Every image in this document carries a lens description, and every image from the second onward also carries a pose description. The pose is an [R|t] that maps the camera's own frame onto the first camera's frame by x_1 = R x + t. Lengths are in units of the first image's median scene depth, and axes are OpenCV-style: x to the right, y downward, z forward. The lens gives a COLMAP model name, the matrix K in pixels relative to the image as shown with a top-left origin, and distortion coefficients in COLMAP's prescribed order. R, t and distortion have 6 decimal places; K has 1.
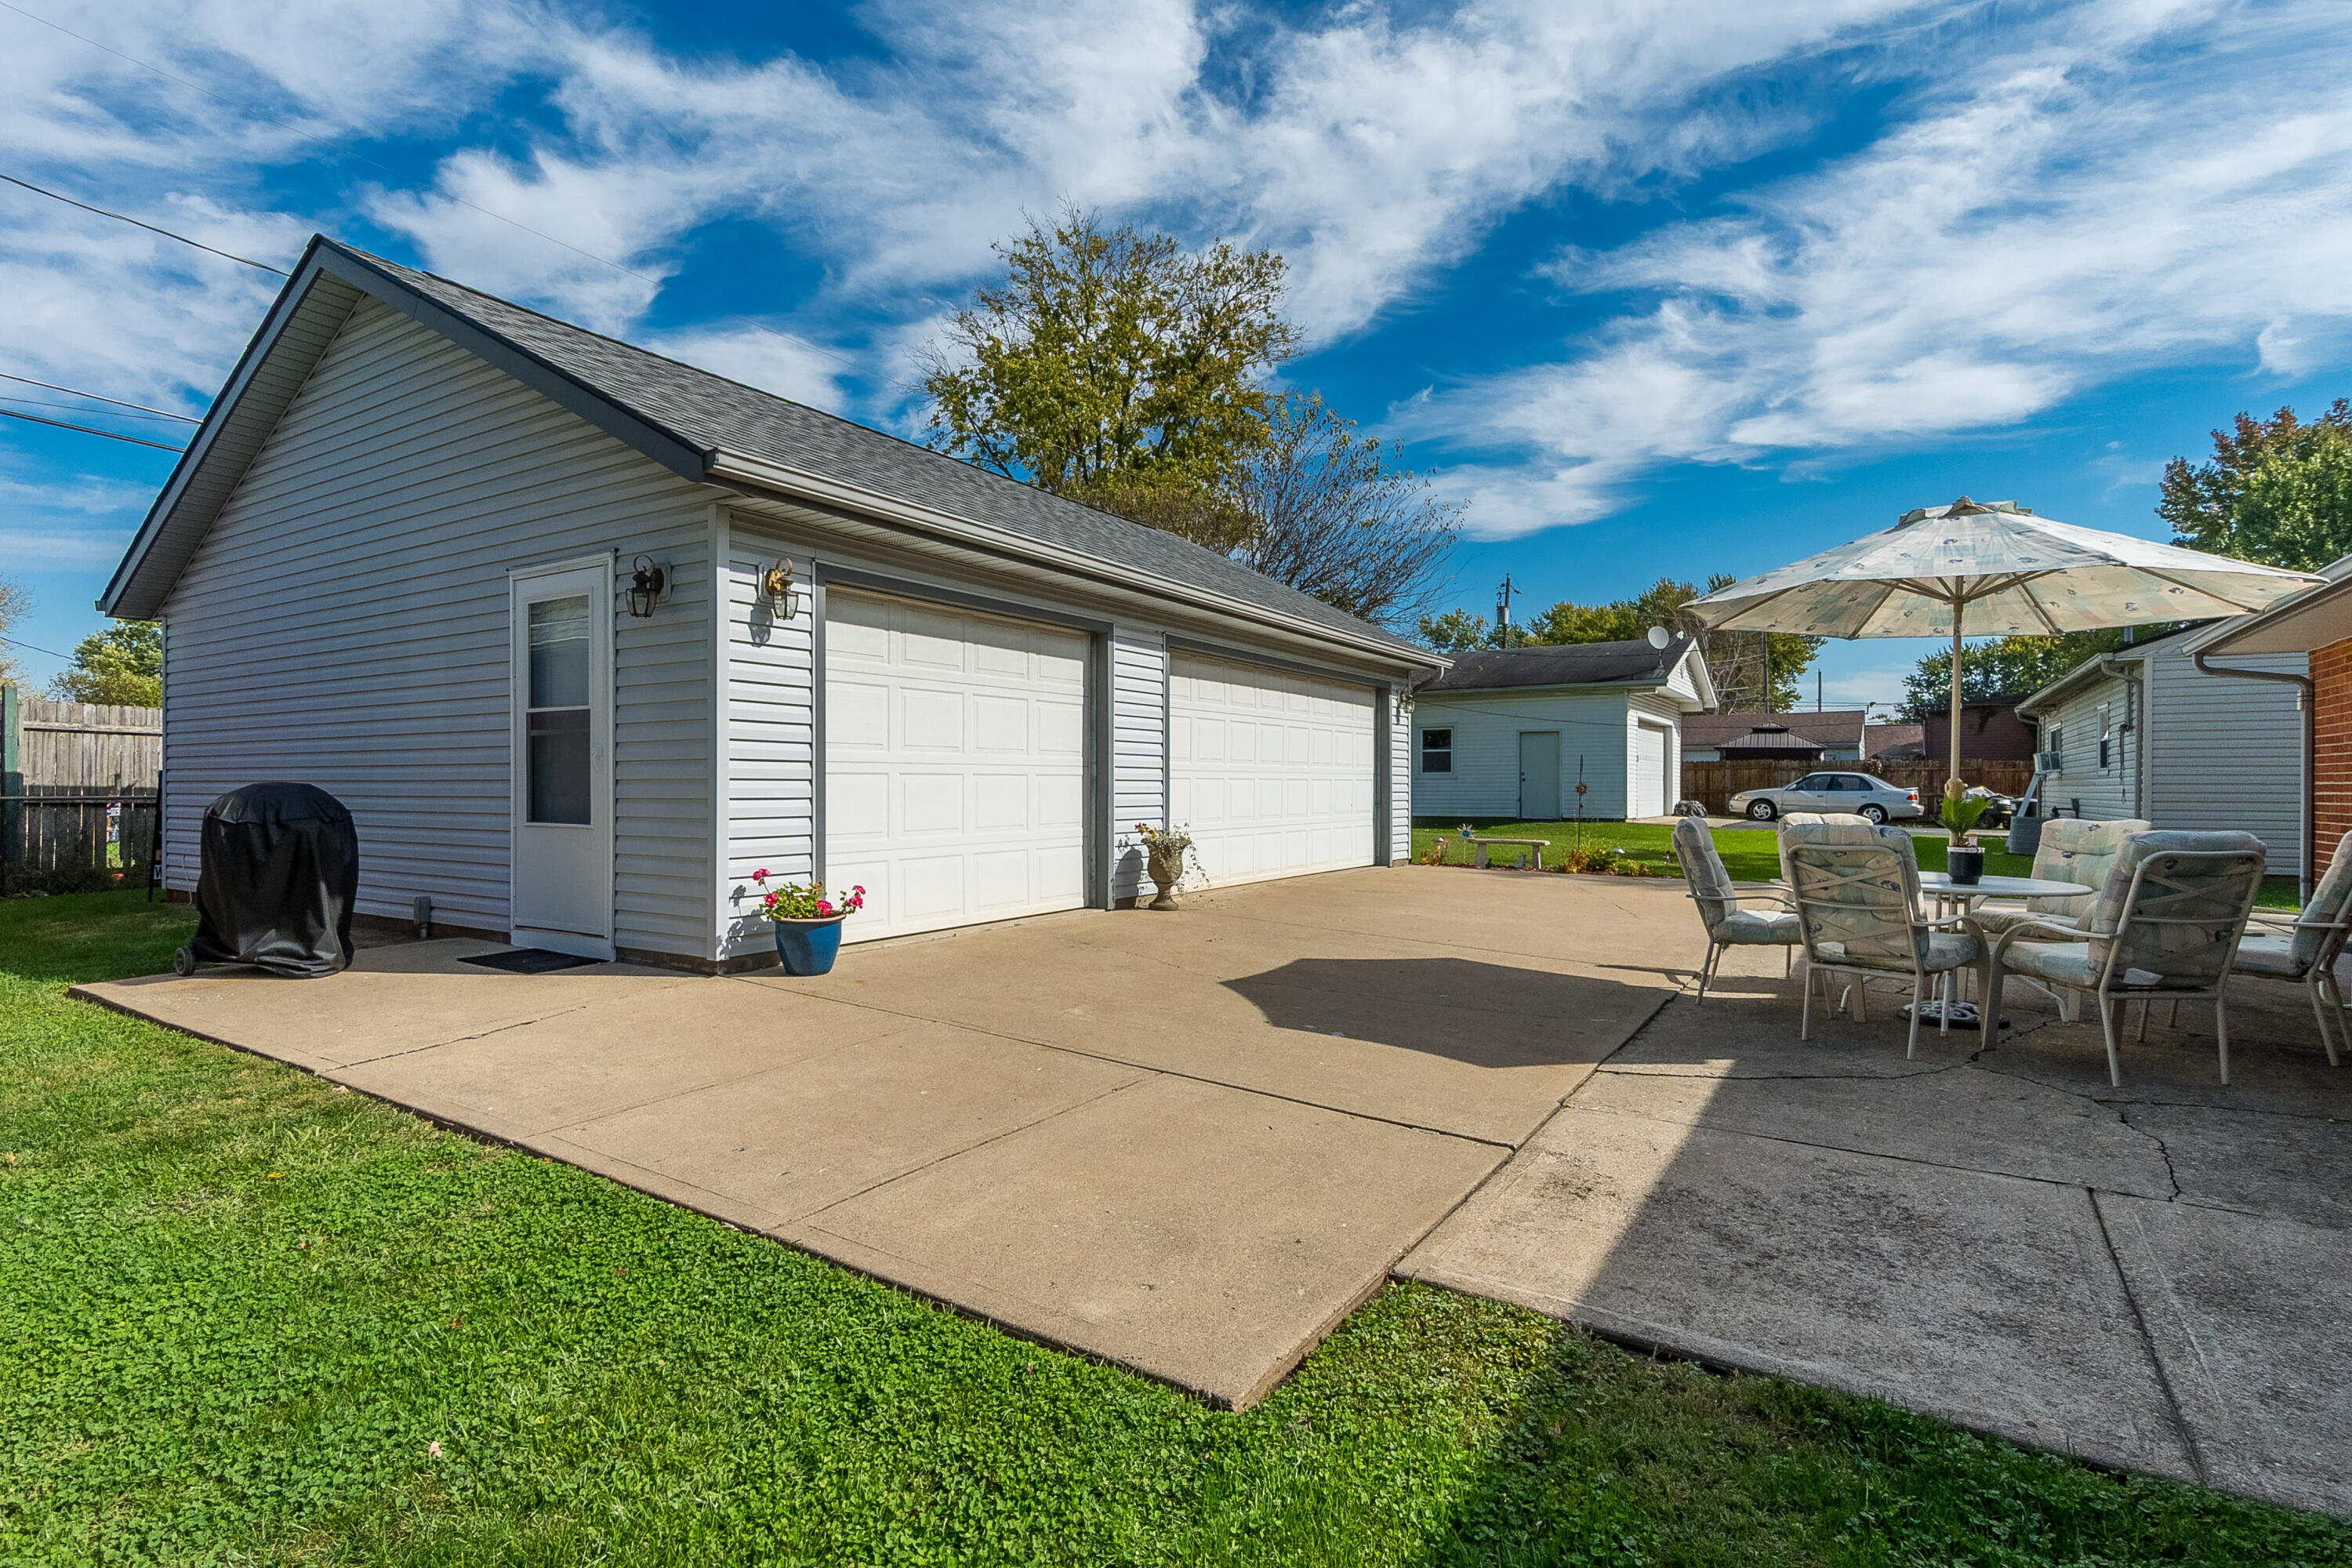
lens RADIAL K [[1156.1, 0, 1176.0], [0, 1156.1, 784.0], [0, 0, 1]] dist [0.002417, 0.001394]
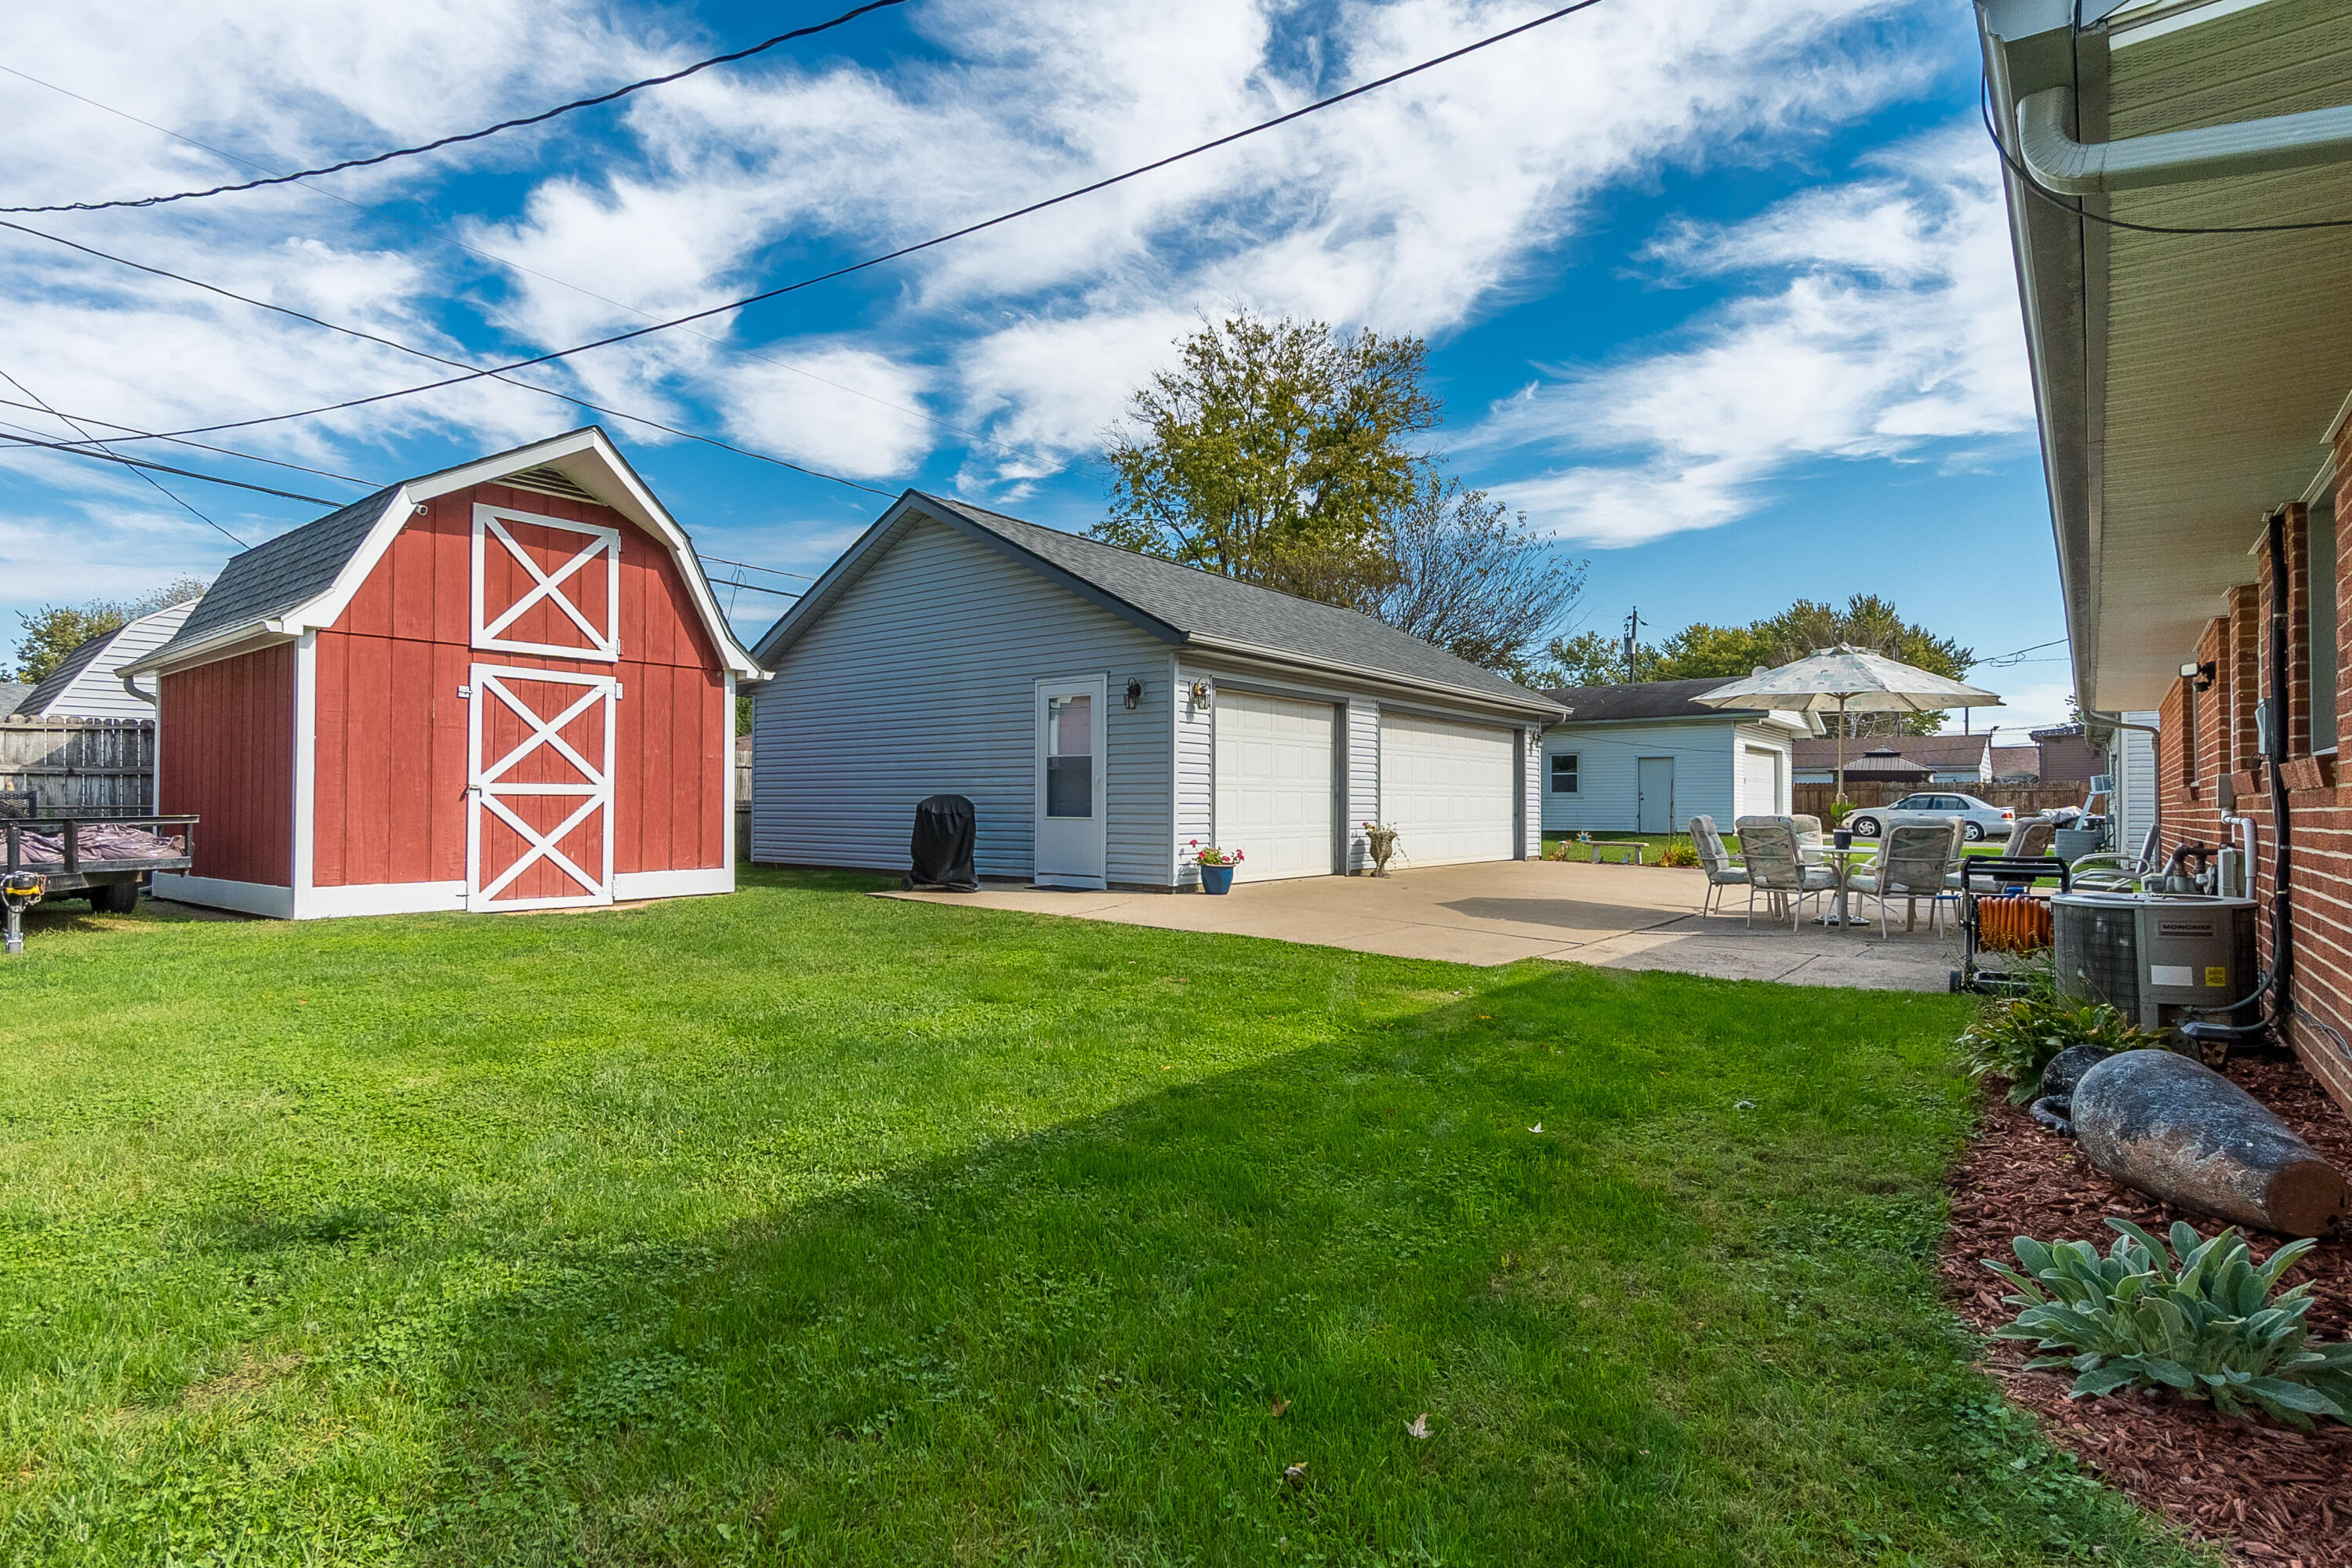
lens RADIAL K [[1156.1, 0, 1176.0], [0, 1156.1, 784.0], [0, 0, 1]] dist [0.002417, 0.001394]
pose [[0.994334, 0.000260, -0.106298, -0.077046], [-0.002211, 0.999831, -0.018241, 0.006744], [0.106275, 0.018373, 0.994167, -0.388517]]
